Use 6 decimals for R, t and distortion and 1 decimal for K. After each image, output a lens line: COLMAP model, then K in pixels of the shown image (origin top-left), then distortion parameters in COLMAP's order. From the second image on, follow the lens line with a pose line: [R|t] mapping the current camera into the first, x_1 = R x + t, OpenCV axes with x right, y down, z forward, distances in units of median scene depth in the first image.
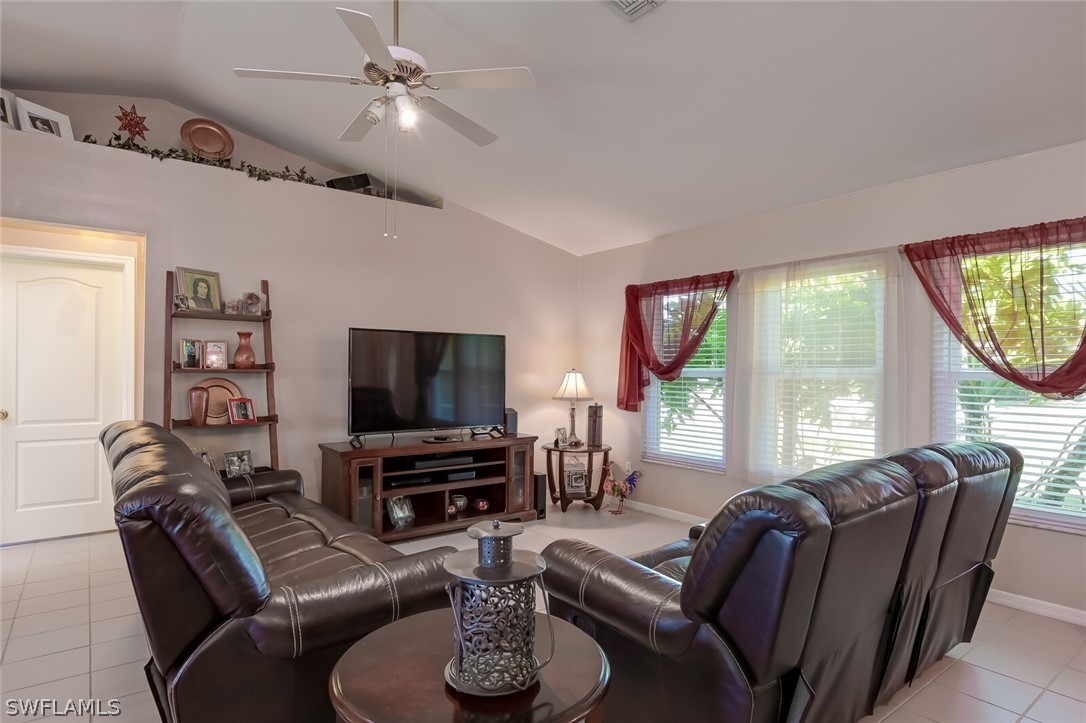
lens RADIAL K [[594.1, 0, 544.8], [0, 594.1, 373.2], [0, 0, 1]] dist [0.003142, -0.003907]
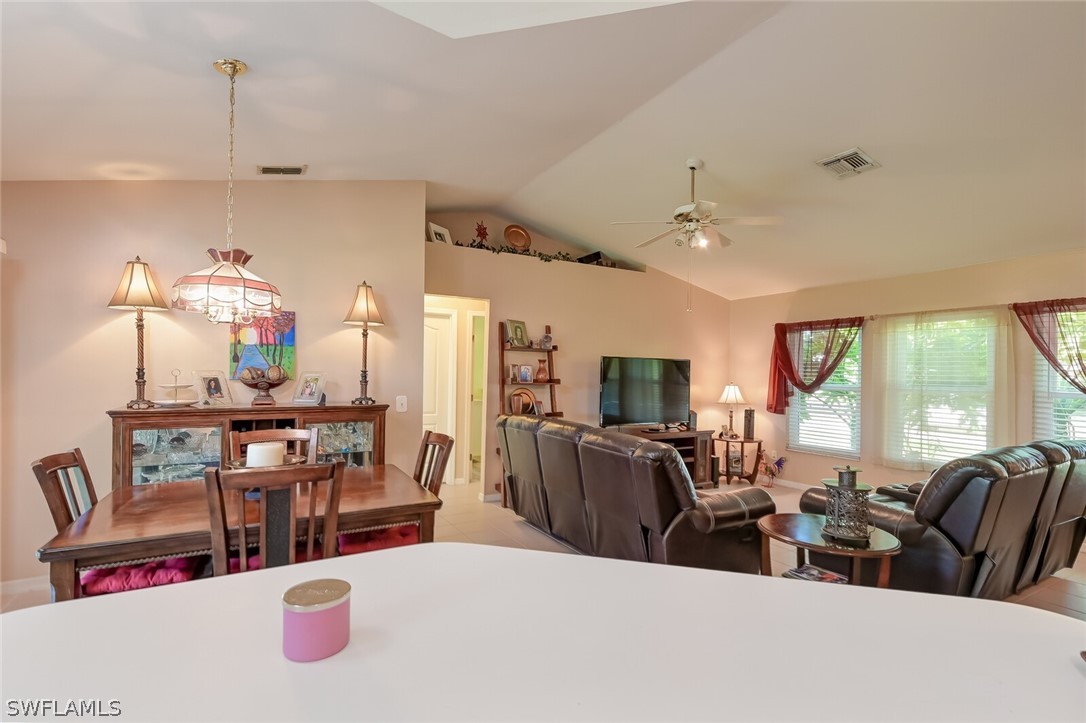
lens RADIAL K [[505.2, 0, 547.3], [0, 505.2, 373.6], [0, 0, 1]] dist [0.008155, -0.004433]
pose [[0.989917, 0.010328, -0.141274, -0.284695], [-0.011403, 0.999912, -0.006802, -0.020844], [0.141191, 0.008345, 0.989947, -0.316571]]
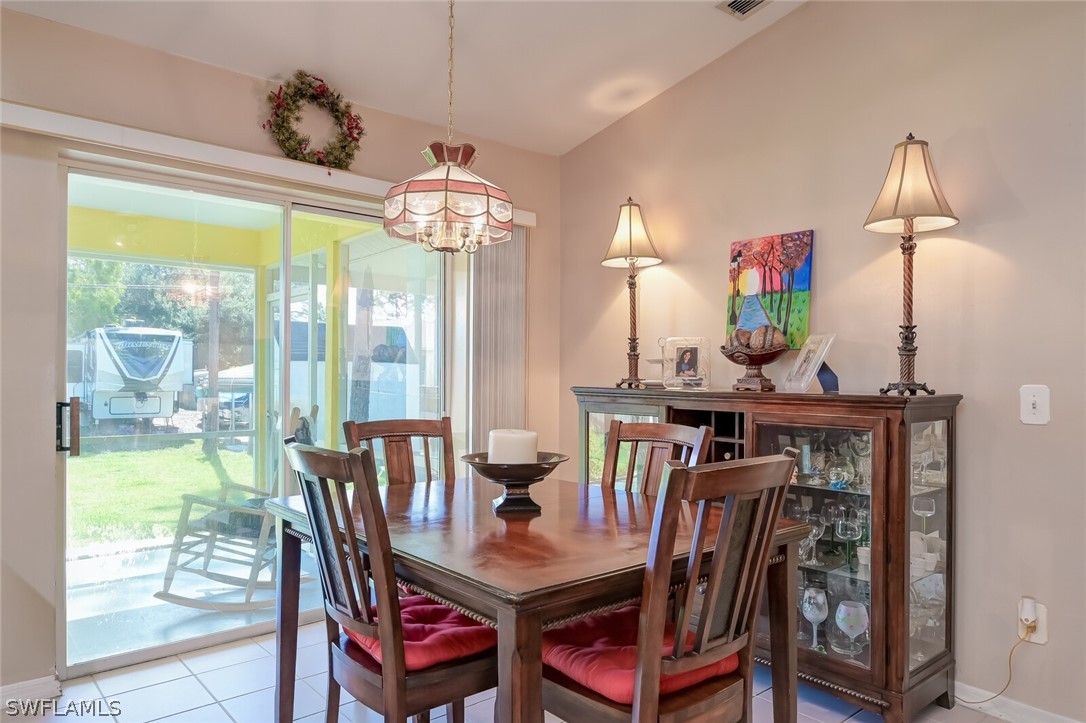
lens RADIAL K [[719.4, 0, 542.5], [0, 719.4, 368.4], [0, 0, 1]] dist [0.004445, 0.001317]
pose [[0.045485, -0.004920, -0.998953, -0.151367], [-0.013802, 0.999889, -0.005553, 0.014686], [0.998870, 0.014040, 0.045412, 0.201864]]
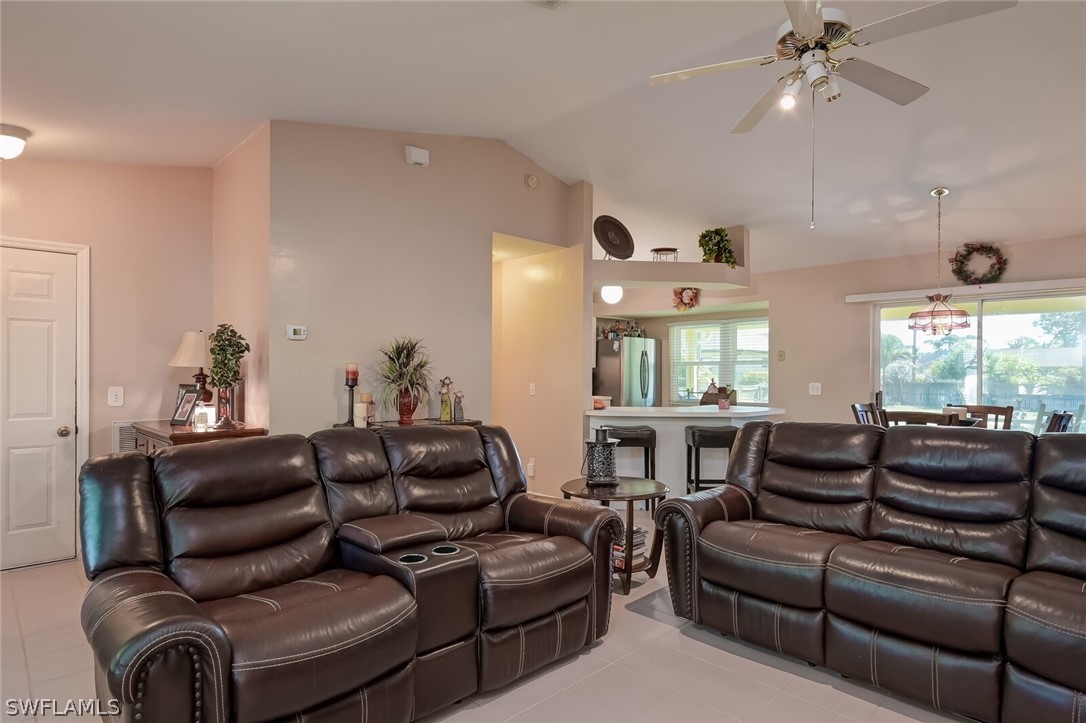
lens RADIAL K [[594.1, 0, 539.9], [0, 594.1, 365.9], [0, 0, 1]] dist [0.003142, -0.003907]
pose [[-0.992573, -0.013821, -0.120864, 0.184892], [-0.013280, 0.999898, -0.005280, -0.000034], [0.120924, -0.003636, -0.992655, 1.153852]]
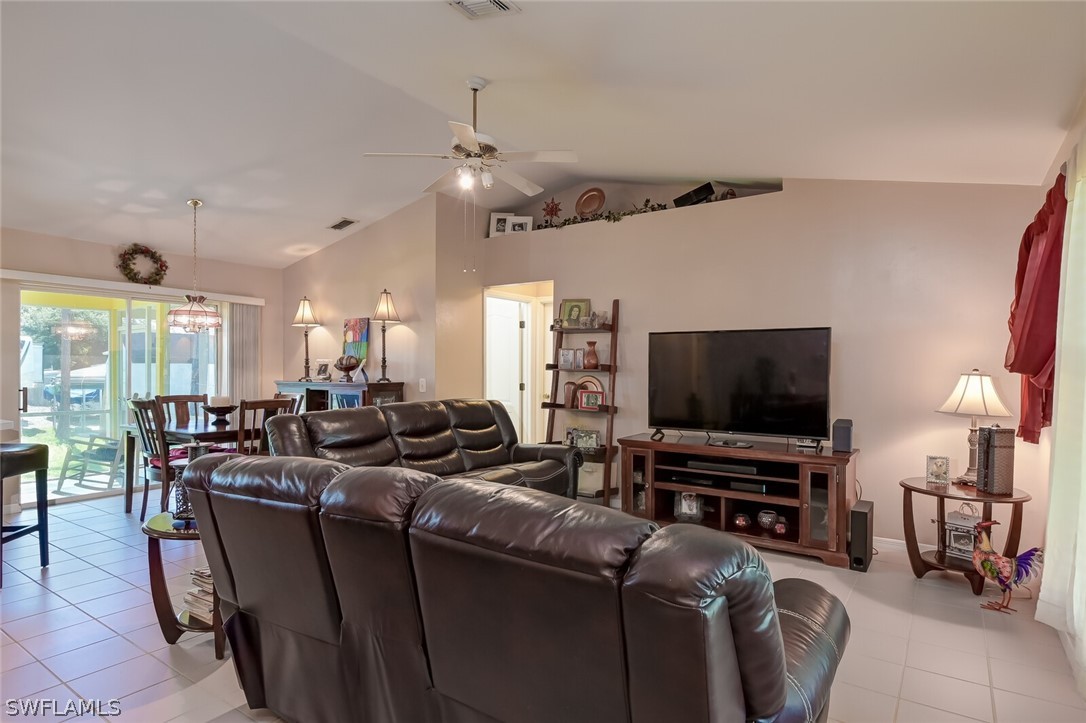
lens RADIAL K [[594.1, 0, 548.0], [0, 594.1, 370.8], [0, 0, 1]] dist [0.003142, -0.003907]
pose [[0.304087, 0.001870, -0.952642, 0.698496], [-0.009792, 0.999951, -0.001163, -0.000553], [0.952594, 0.009682, 0.304091, 0.476184]]
